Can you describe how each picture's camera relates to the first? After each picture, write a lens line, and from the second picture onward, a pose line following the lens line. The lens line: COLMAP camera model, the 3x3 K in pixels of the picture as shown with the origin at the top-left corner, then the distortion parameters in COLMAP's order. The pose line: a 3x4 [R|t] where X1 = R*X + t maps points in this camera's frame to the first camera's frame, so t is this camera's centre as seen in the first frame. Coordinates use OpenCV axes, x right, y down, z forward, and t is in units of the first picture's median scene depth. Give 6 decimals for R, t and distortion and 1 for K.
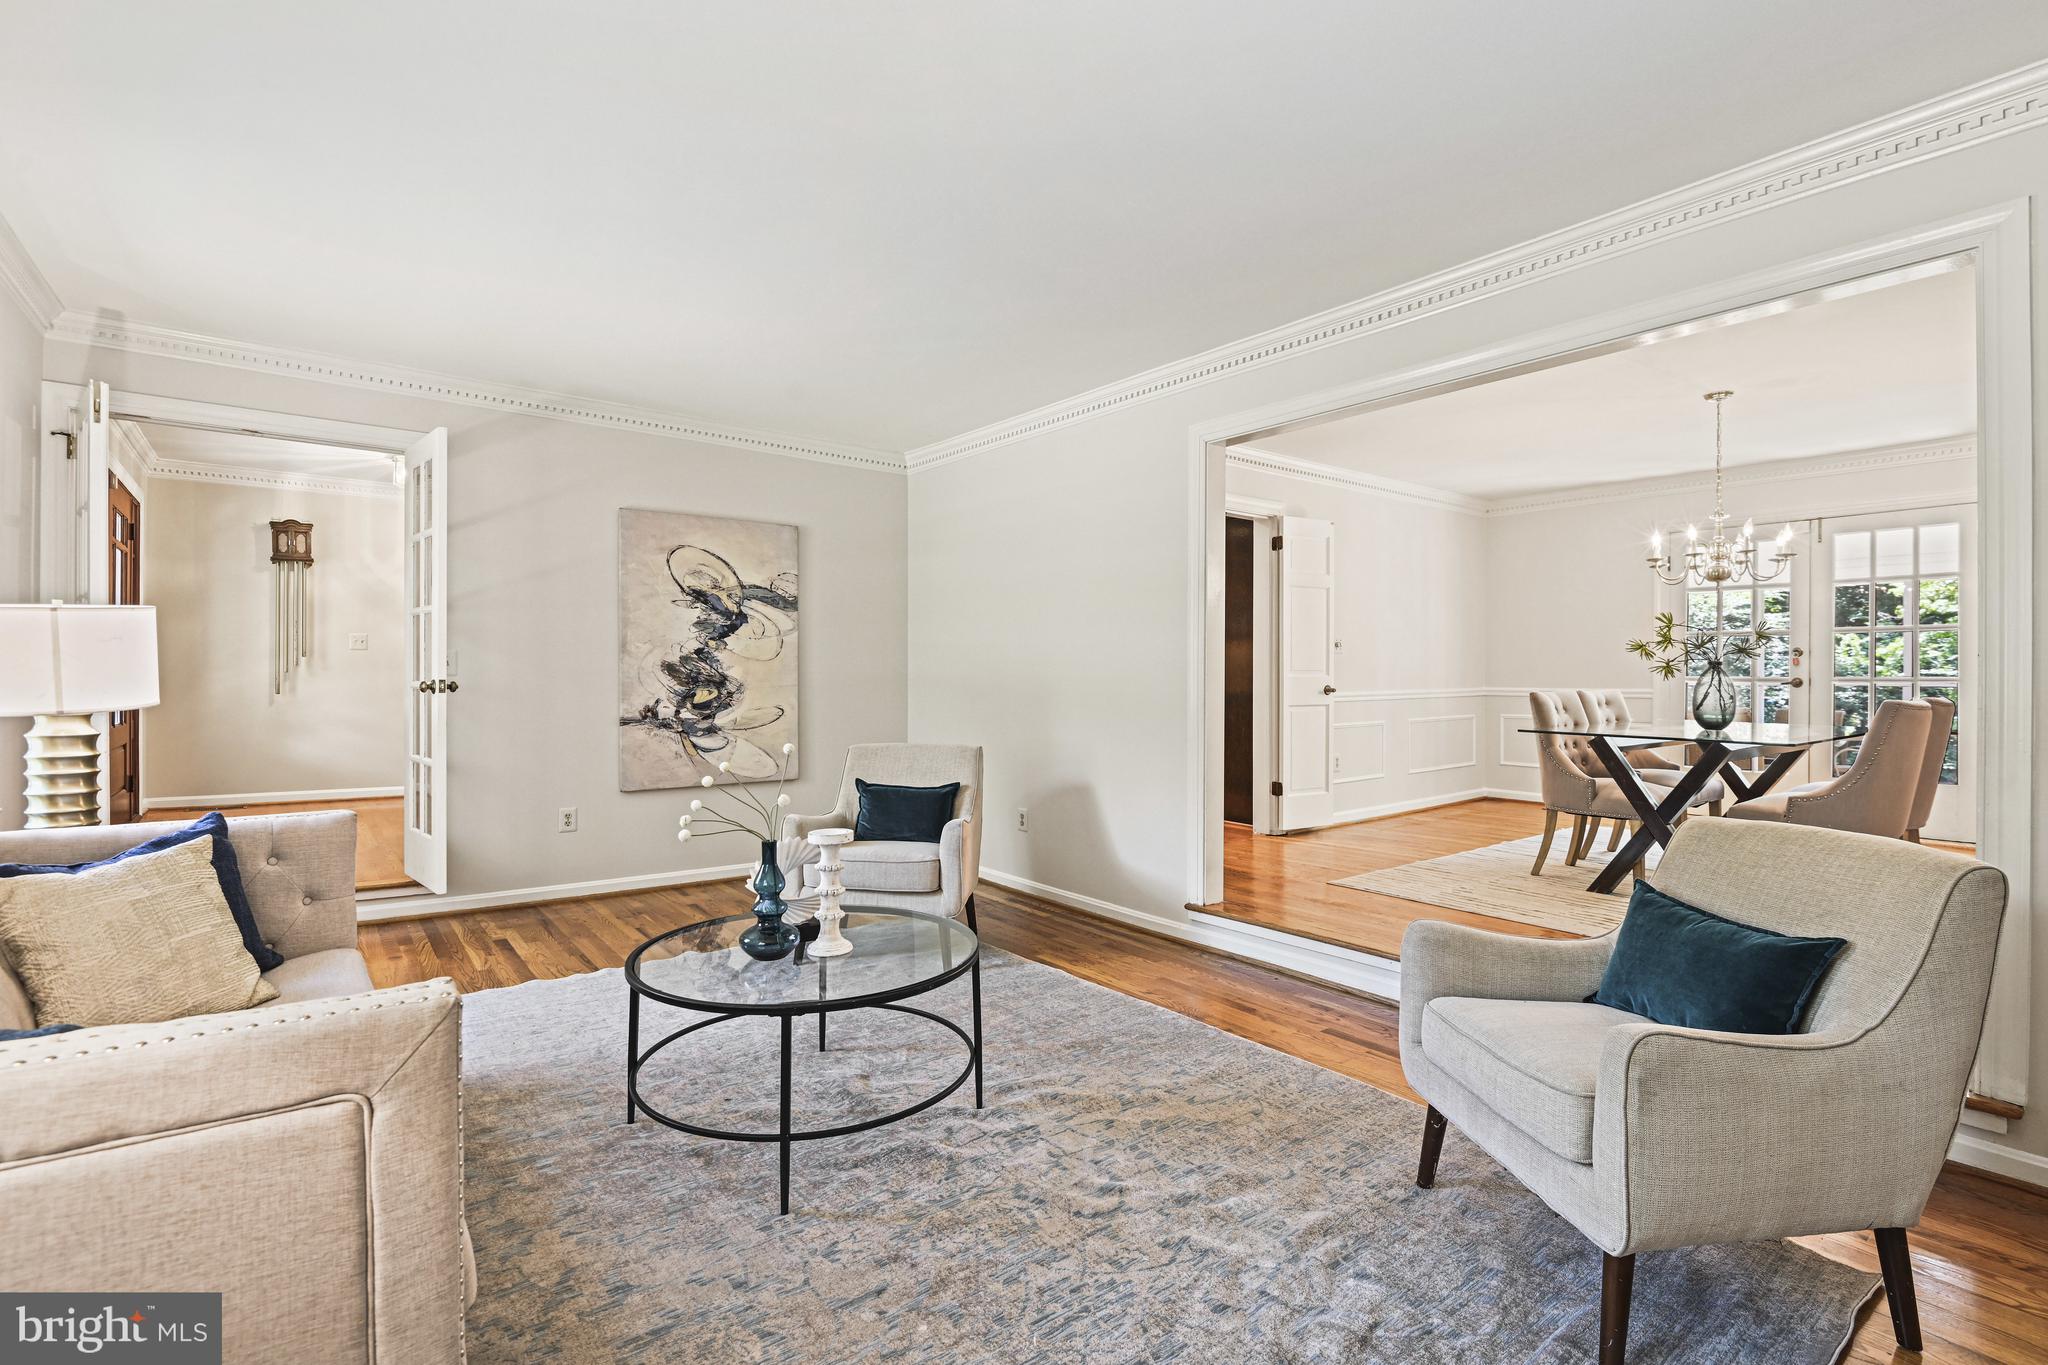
lens RADIAL K [[972.5, 0, 1028.2], [0, 972.5, 682.4], [0, 0, 1]] dist [0.000520, -0.003575]
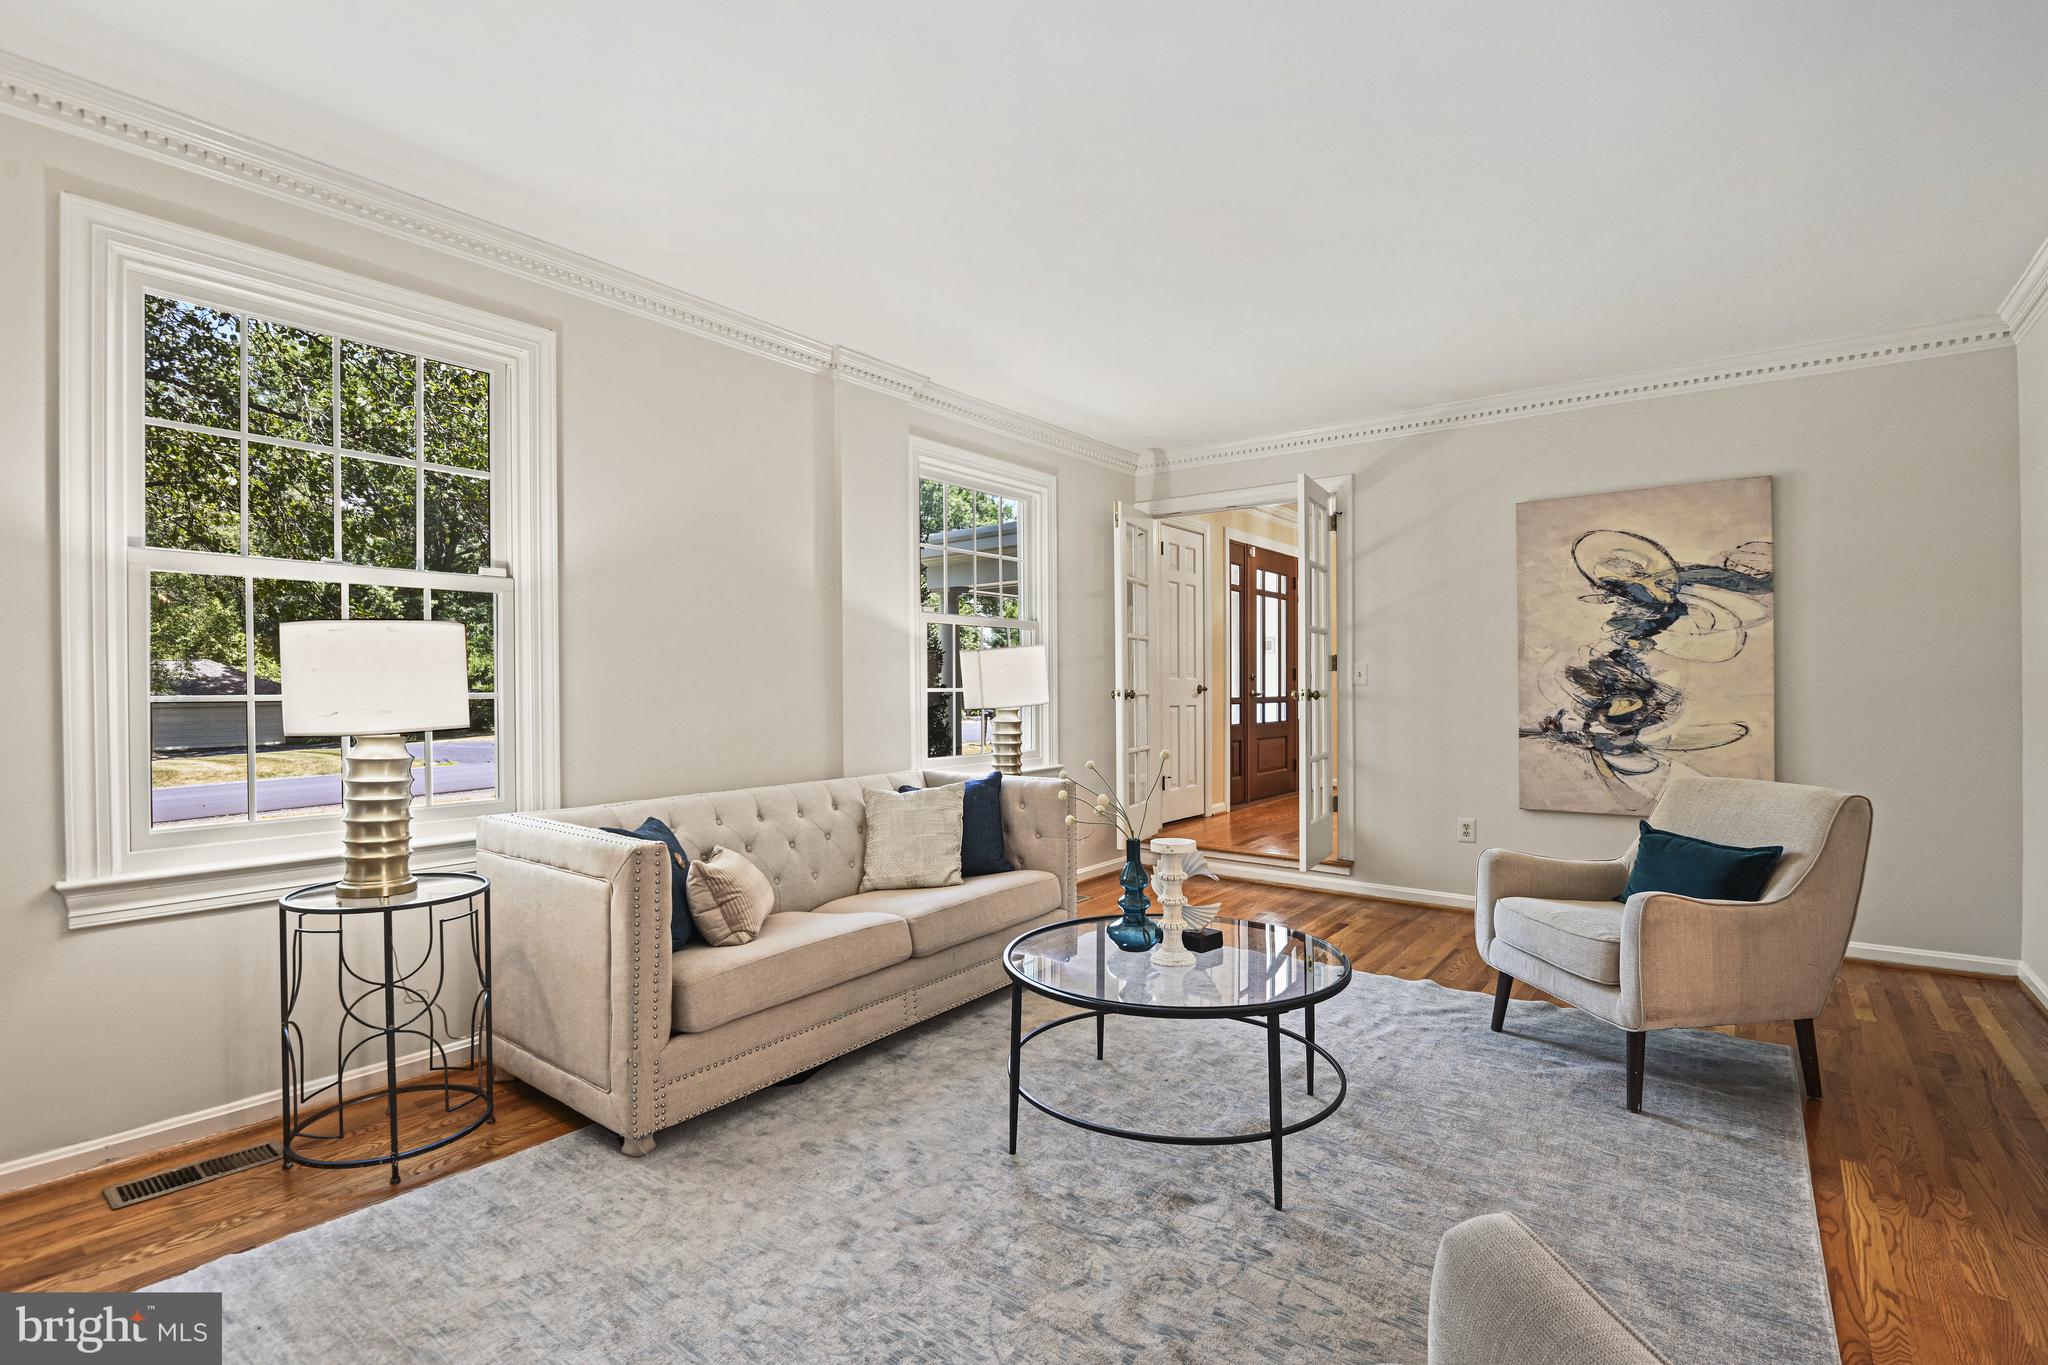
lens RADIAL K [[972.5, 0, 1006.1], [0, 972.5, 683.0], [0, 0, 1]] dist [0.000520, -0.003575]
pose [[0.236945, -0.010438, -0.971467, 0.353305], [0.000657, 0.999944, -0.010583, 0.001788], [0.971523, 0.001870, 0.236938, 0.293436]]
